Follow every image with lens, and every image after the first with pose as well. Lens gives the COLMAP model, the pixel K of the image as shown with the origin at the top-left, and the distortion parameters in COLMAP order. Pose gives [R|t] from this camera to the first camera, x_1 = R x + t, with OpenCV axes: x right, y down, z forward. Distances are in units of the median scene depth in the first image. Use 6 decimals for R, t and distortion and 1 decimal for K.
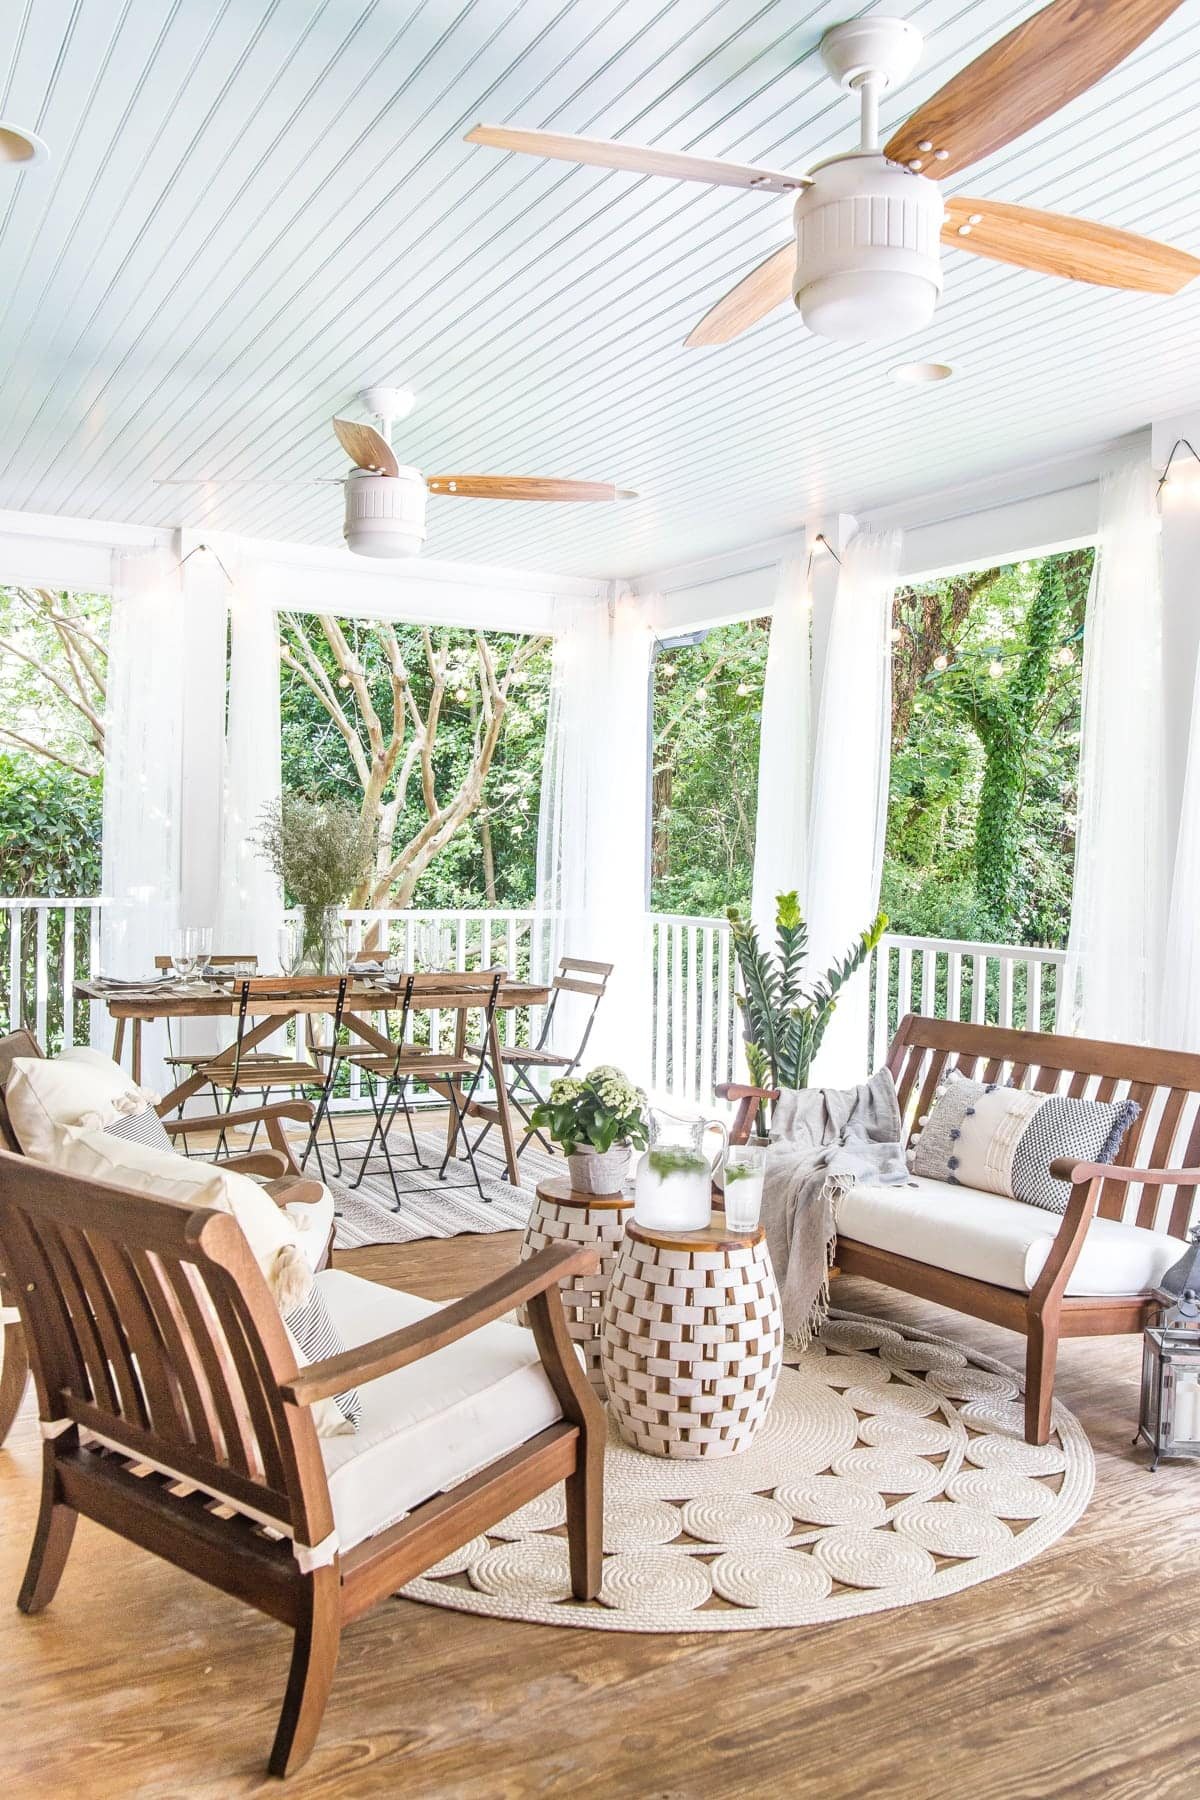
lens RADIAL K [[1462.3, 0, 600.2], [0, 1462.3, 890.9], [0, 0, 1]] dist [-0.124758, 0.120341]
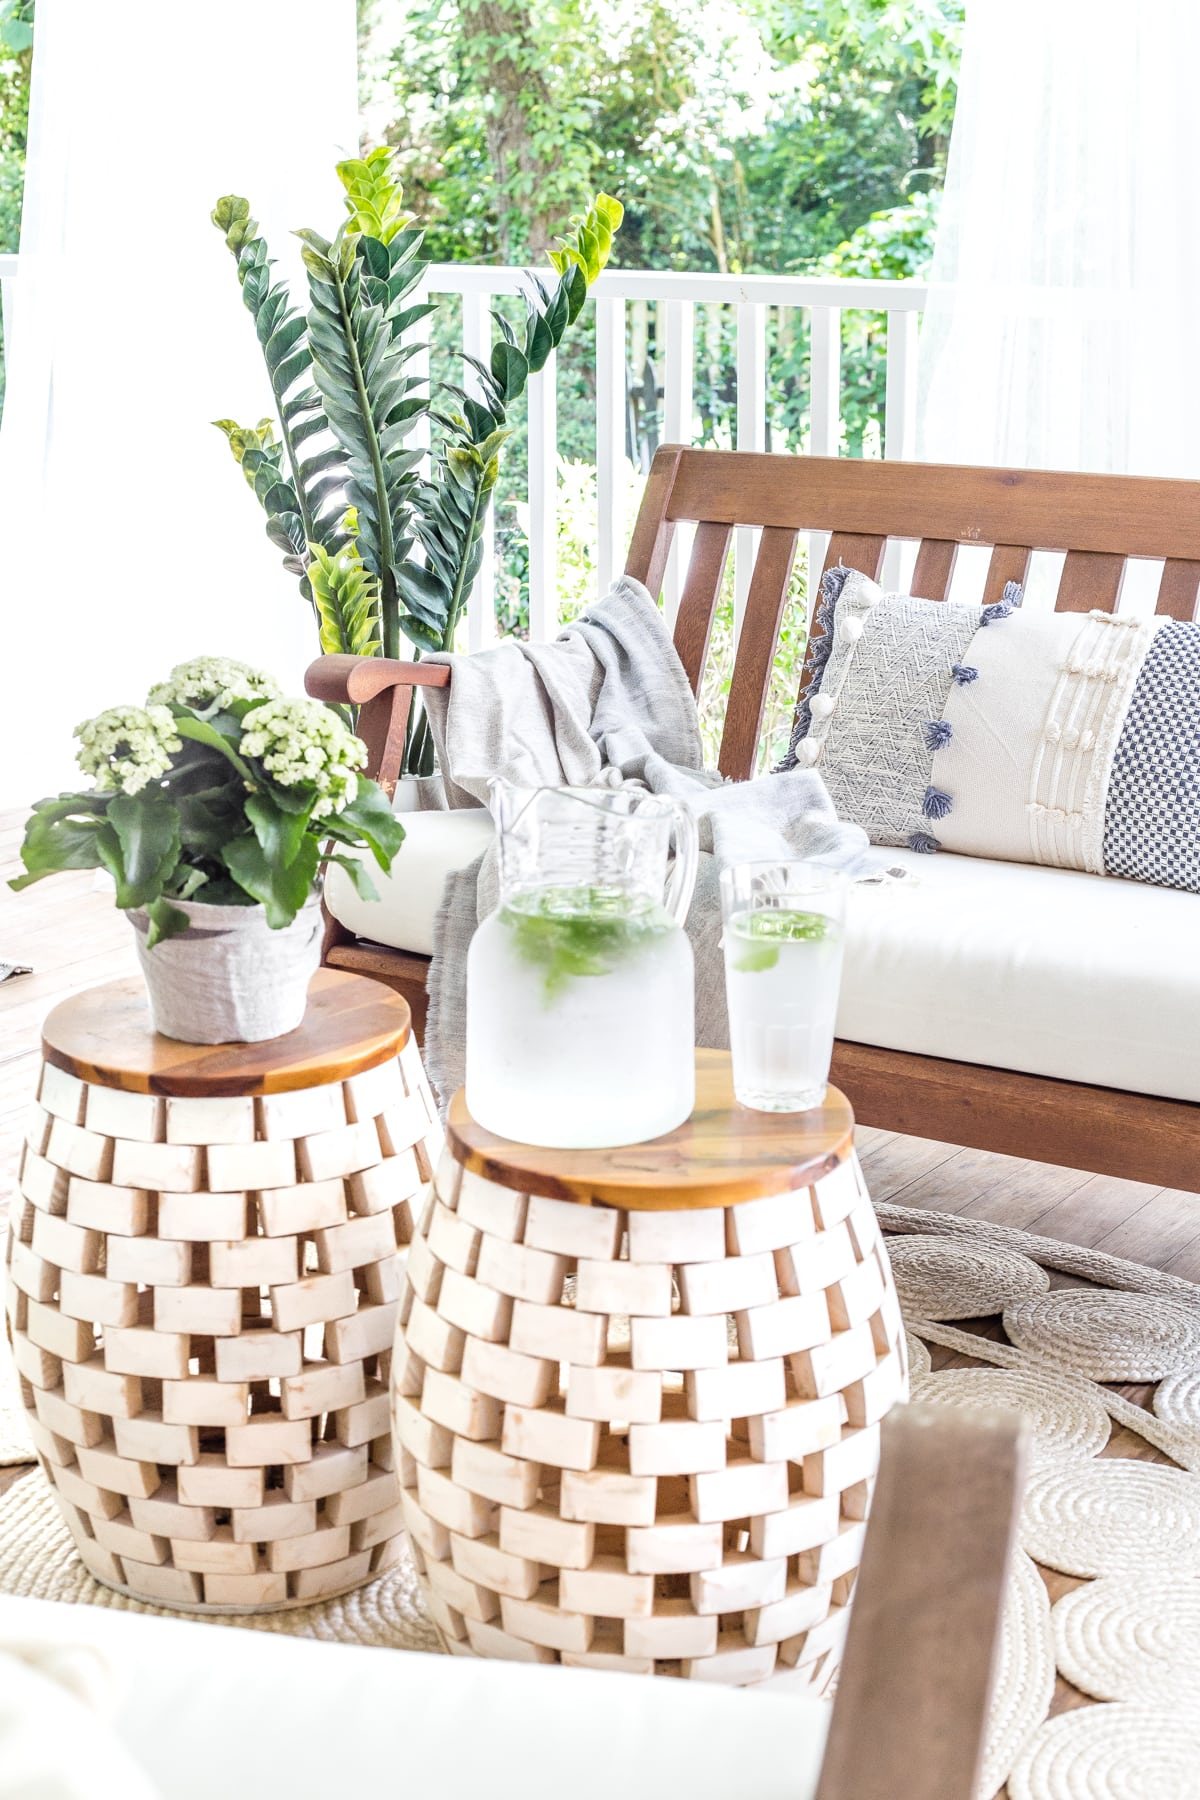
lens RADIAL K [[2626.4, 0, 602.0], [0, 2626.4, 844.8], [0, 0, 1]] dist [-0.106023, -0.057819]
pose [[0.893911, -0.131830, 0.428421, -0.195233], [0.027840, 0.970257, 0.240472, 0.021001], [-0.447380, -0.203033, 0.870993, 0.468356]]
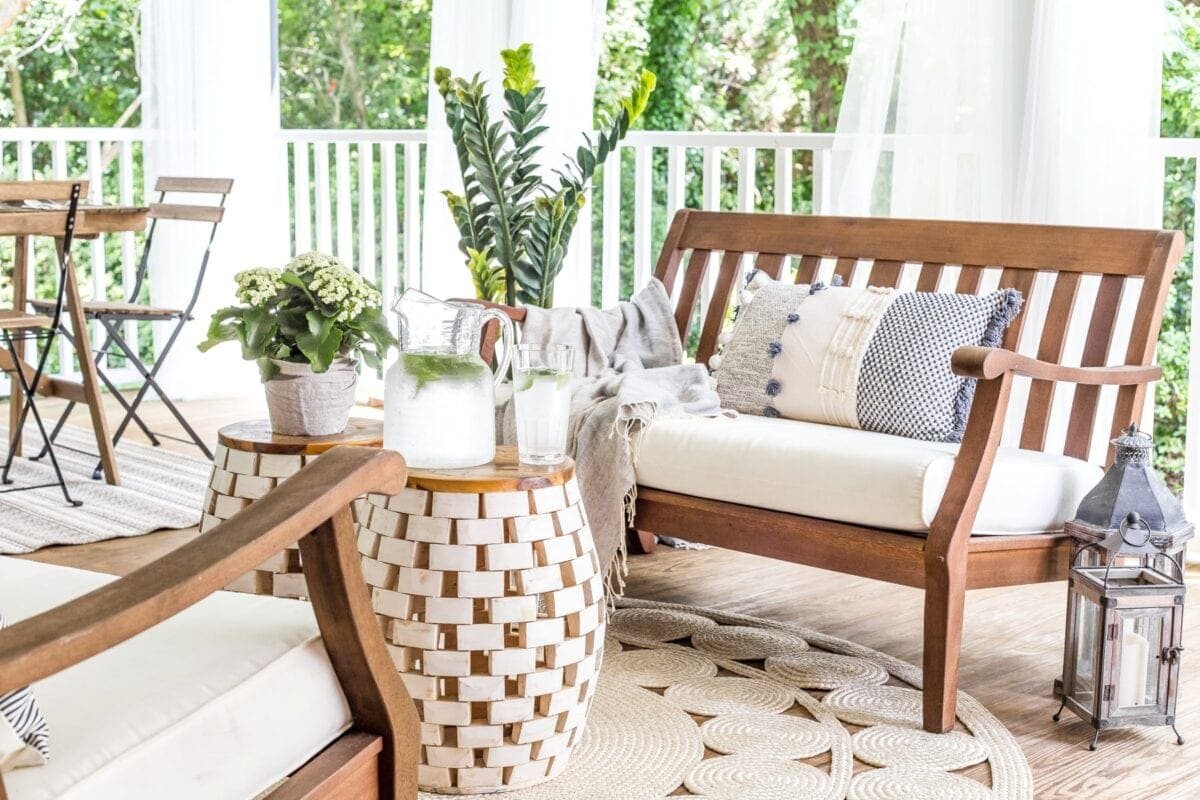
lens RADIAL K [[1750.9, 0, 600.0], [0, 1750.9, 400.0], [0, 0, 1]] dist [-0.106023, -0.057819]
pose [[0.967914, -0.046300, 0.246978, -0.077589], [0.015395, 0.991958, 0.125627, 0.096168], [-0.250808, -0.117794, 0.960843, 0.189131]]
